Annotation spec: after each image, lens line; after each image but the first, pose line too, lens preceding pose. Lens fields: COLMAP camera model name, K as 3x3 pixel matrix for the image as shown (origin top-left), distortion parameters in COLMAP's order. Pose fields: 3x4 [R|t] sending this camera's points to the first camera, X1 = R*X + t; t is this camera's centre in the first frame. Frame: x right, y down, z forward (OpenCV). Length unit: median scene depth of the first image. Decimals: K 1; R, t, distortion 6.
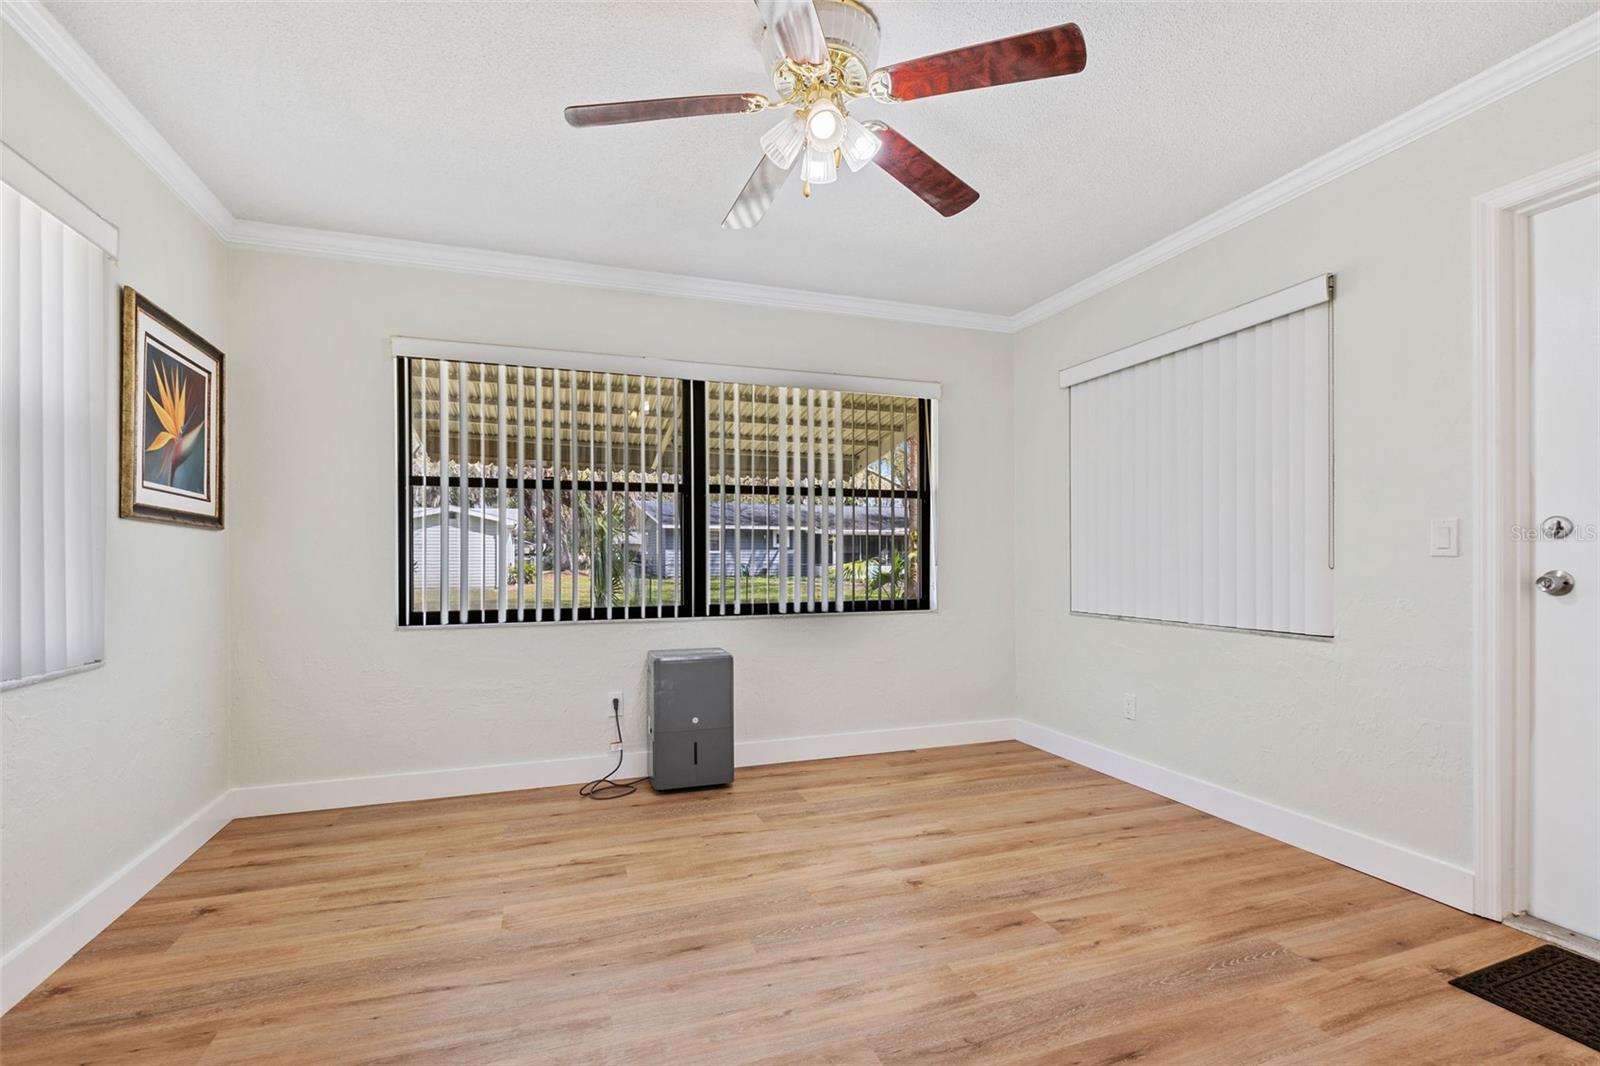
lens RADIAL K [[723.1, 0, 786.3], [0, 723.1, 558.4], [0, 0, 1]] dist [-0.000180, -0.000162]
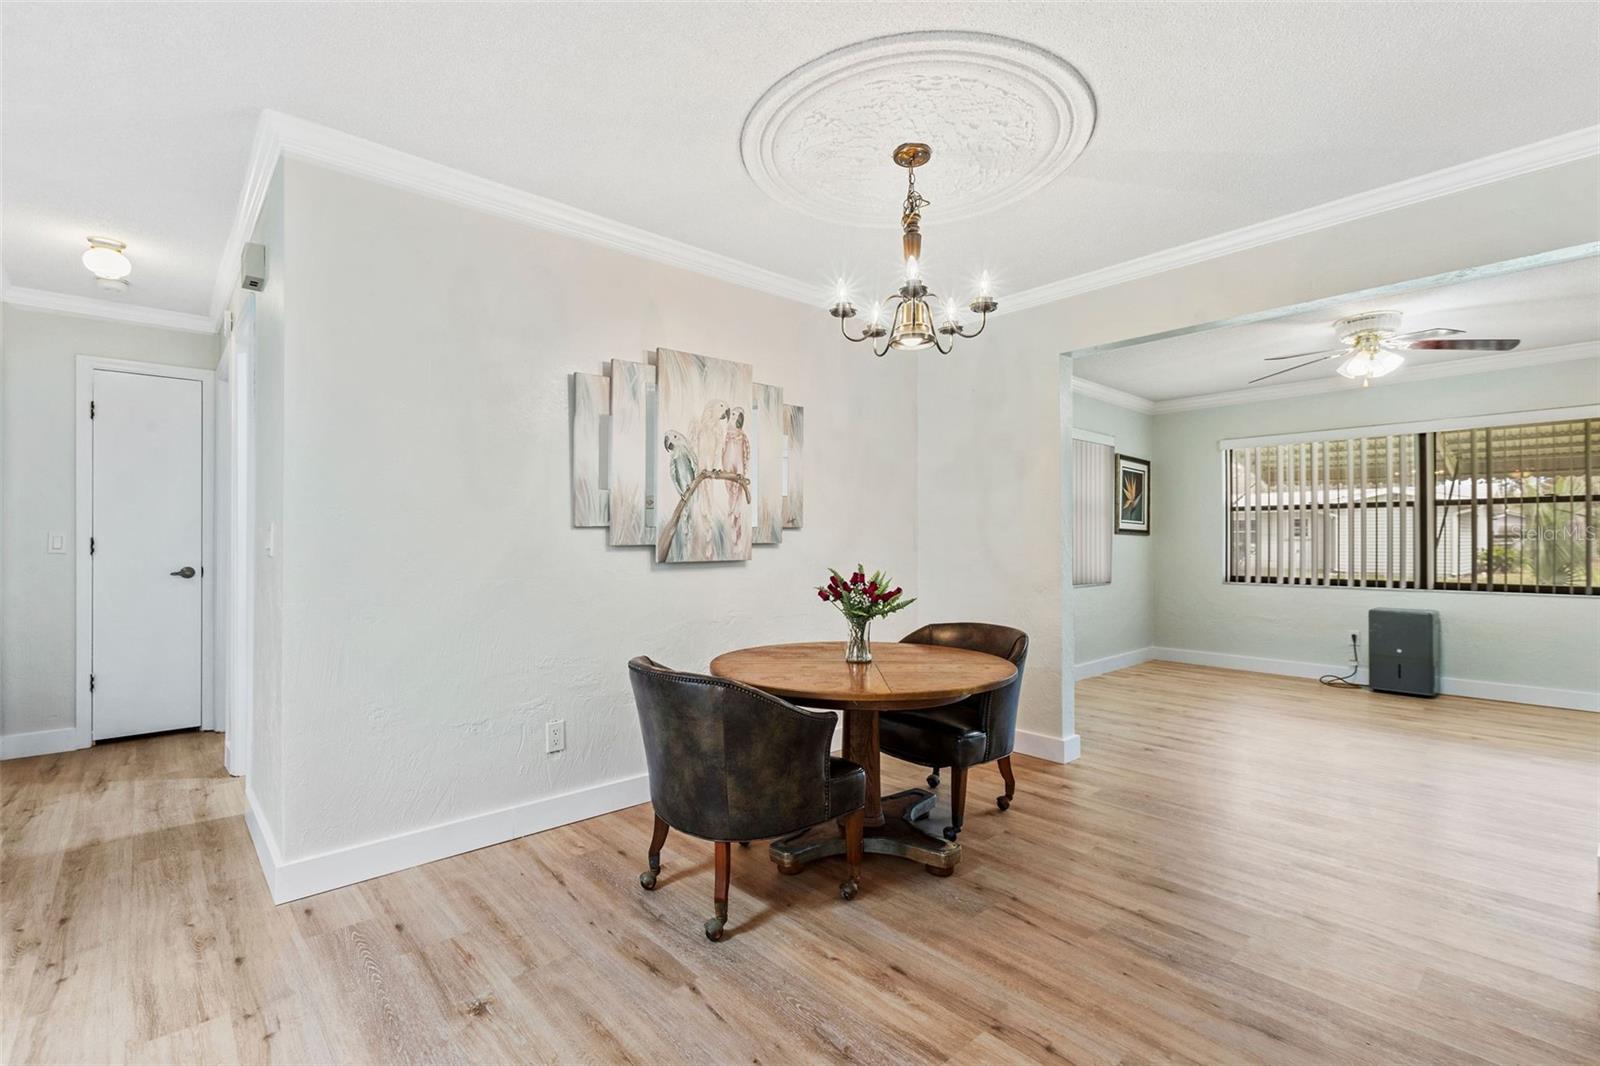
lens RADIAL K [[723.7, 0, 795.3], [0, 723.7, 538.0], [0, 0, 1]] dist [0.000557, -0.000388]
pose [[0.404394, -0.000155, -0.914585, 0.953394], [-0.006910, 0.999971, -0.003225, -0.017091], [0.914559, 0.007624, 0.404381, -1.056061]]
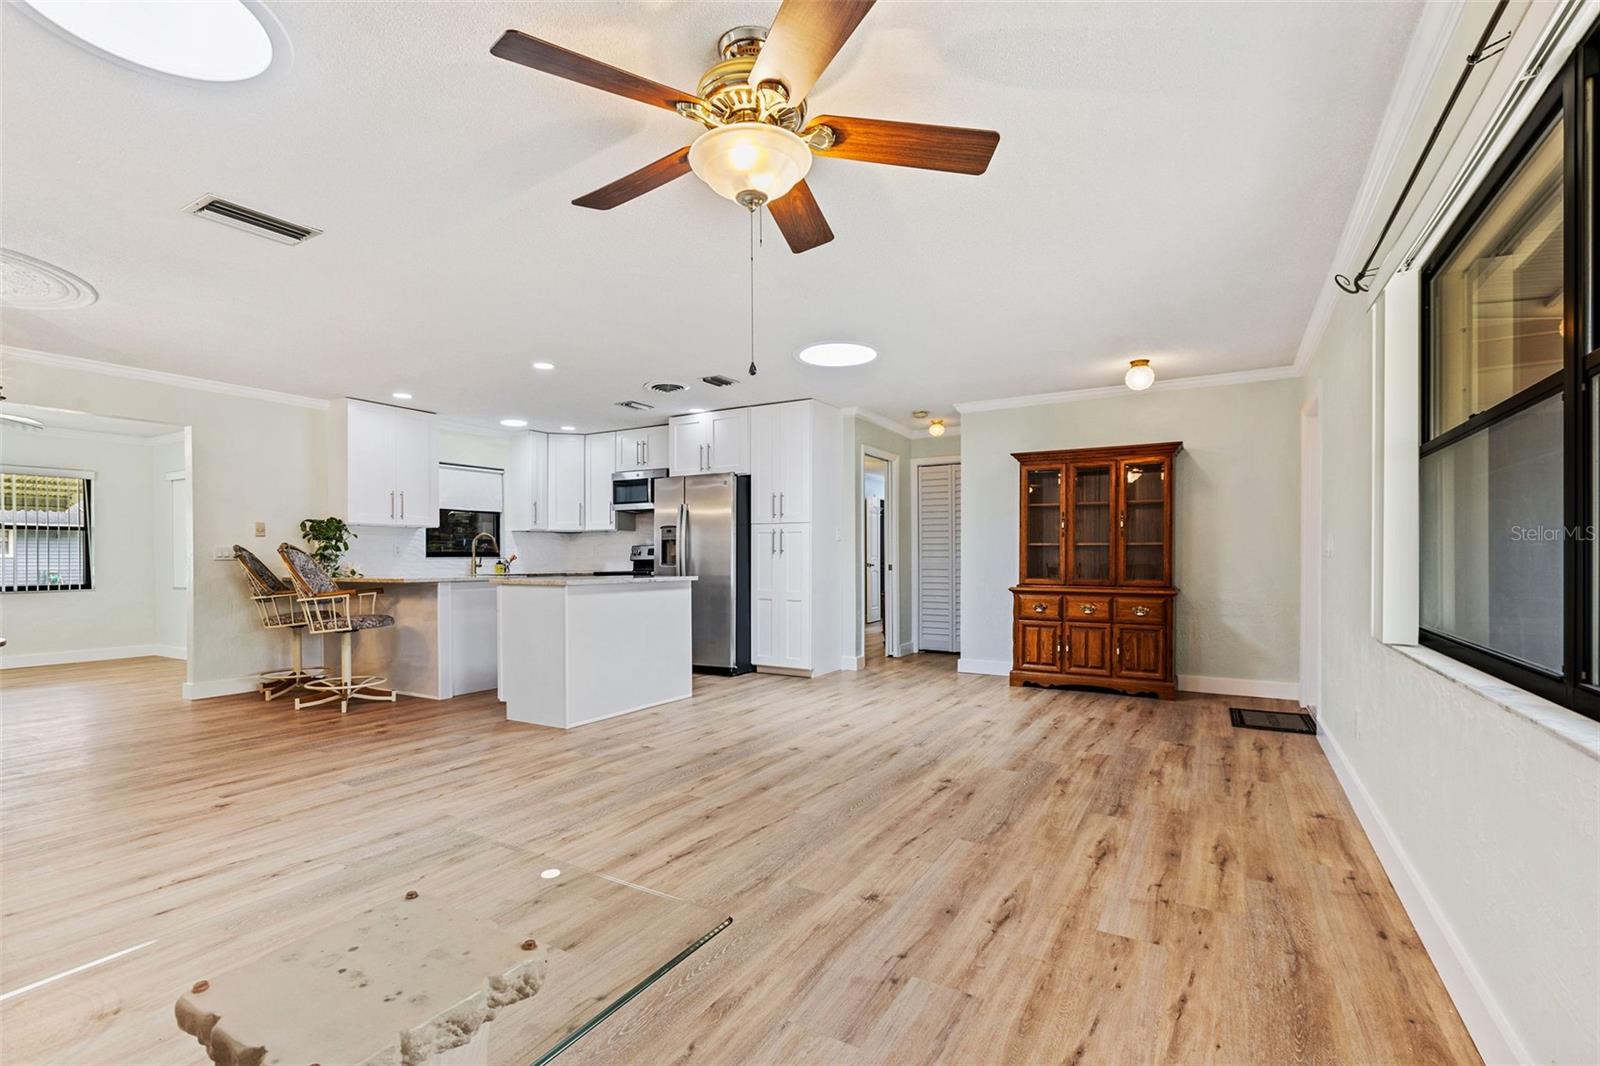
lens RADIAL K [[723.1, 0, 786.3], [0, 723.1, 558.4], [0, 0, 1]] dist [-0.000180, -0.000162]
pose [[0.757049, -0.001738, 0.653356, 0.509542], [0.007515, 0.999953, -0.006047, 0.018097], [-0.653315, 0.009488, 0.757027, -2.418410]]
